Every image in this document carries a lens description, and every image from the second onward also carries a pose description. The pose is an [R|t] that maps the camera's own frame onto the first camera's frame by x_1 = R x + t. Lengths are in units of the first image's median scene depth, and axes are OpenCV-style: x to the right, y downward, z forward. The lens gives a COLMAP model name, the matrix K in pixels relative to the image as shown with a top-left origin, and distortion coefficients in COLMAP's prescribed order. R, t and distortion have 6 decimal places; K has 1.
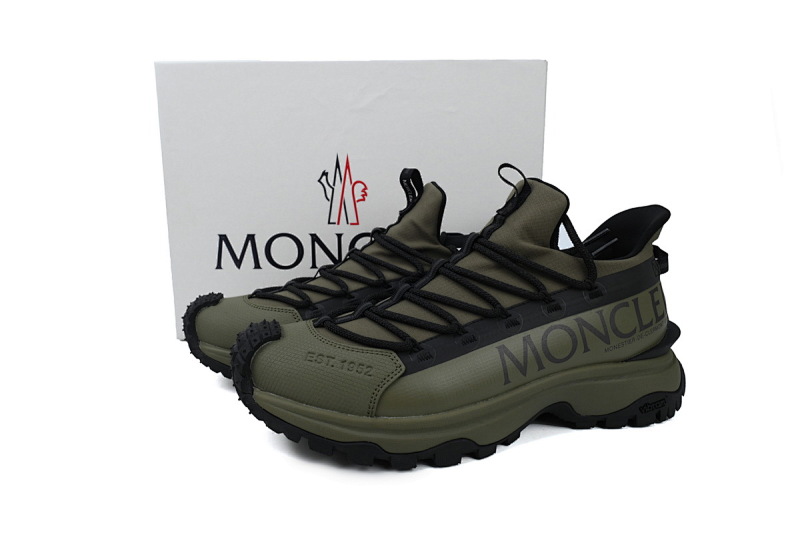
lens RADIAL K [[547.2, 0, 405.0], [0, 547.2, 264.9], [0, 0, 1]] dist [0.000706, -0.001982]
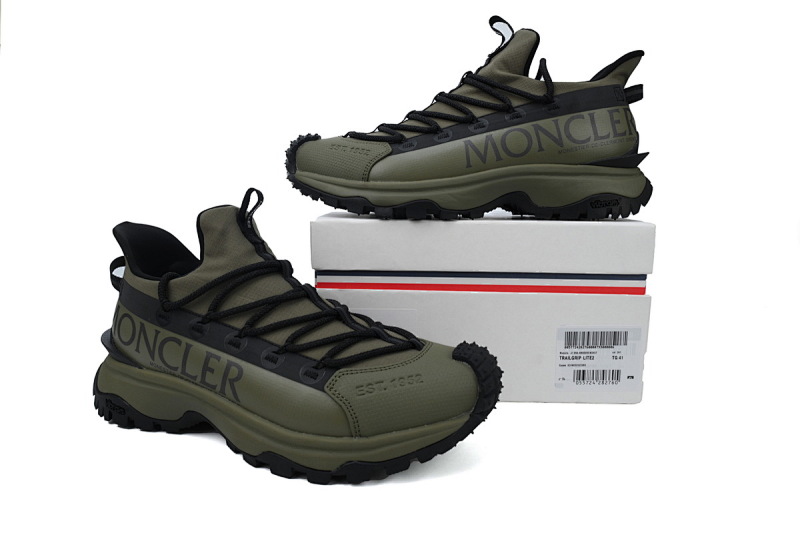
lens RADIAL K [[547.2, 0, 398.6], [0, 547.2, 267.8], [0, 0, 1]] dist [0.000706, -0.001982]
pose [[0.950516, 0.052460, -0.306213, 0.419525], [-0.059144, 0.998170, -0.012584, 0.460468], [0.304992, 0.030072, 0.951880, -0.283117]]
